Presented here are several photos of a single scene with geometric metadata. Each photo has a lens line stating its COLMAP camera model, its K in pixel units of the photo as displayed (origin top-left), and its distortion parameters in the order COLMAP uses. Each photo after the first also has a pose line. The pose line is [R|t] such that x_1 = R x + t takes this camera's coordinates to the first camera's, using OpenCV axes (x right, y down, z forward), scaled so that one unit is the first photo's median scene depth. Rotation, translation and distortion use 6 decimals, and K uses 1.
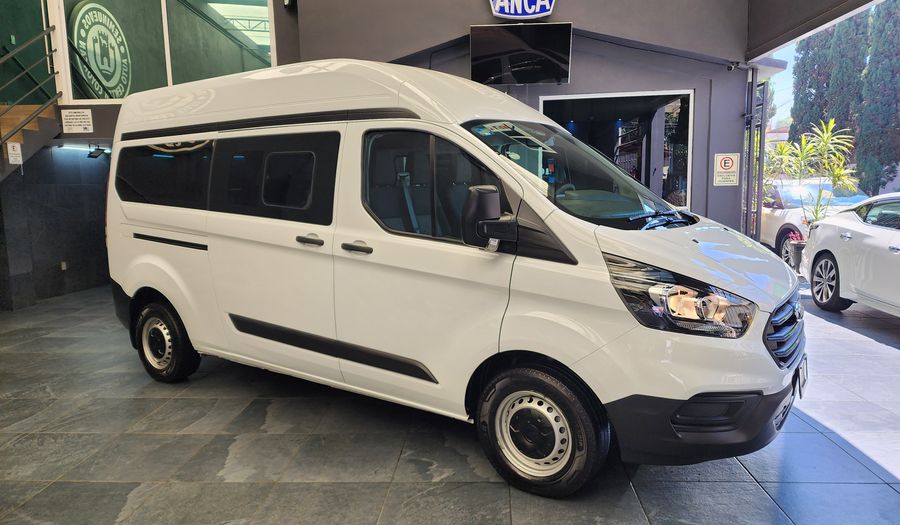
lens RADIAL K [[618.9, 0, 447.4], [0, 618.9, 267.0], [0, 0, 1]] dist [0.036911, -0.013192]
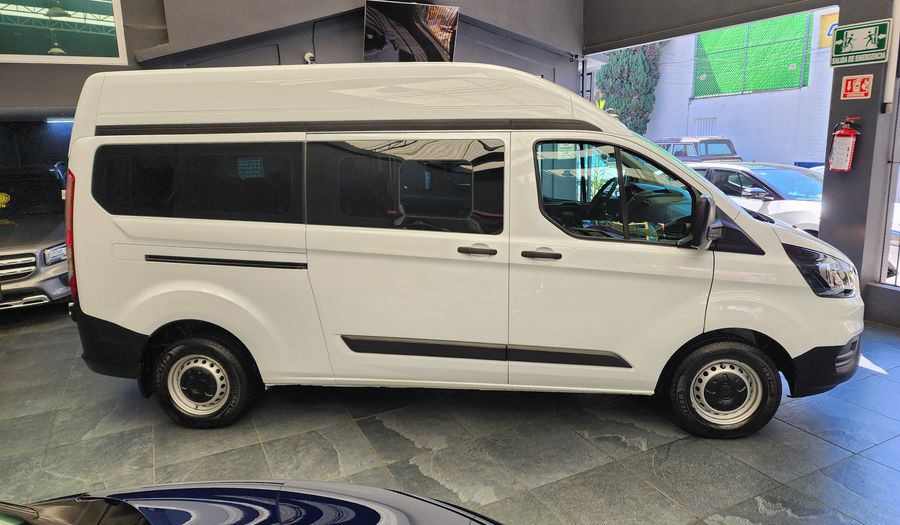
lens RADIAL K [[618.9, 0, 444.9], [0, 618.9, 258.8], [0, 0, 1]] dist [0.036911, -0.013192]
pose [[0.863065, -0.106600, 0.493717, -0.756293], [0.075376, 0.993712, 0.082790, -0.115322], [-0.499438, -0.034239, 0.865673, 0.166819]]
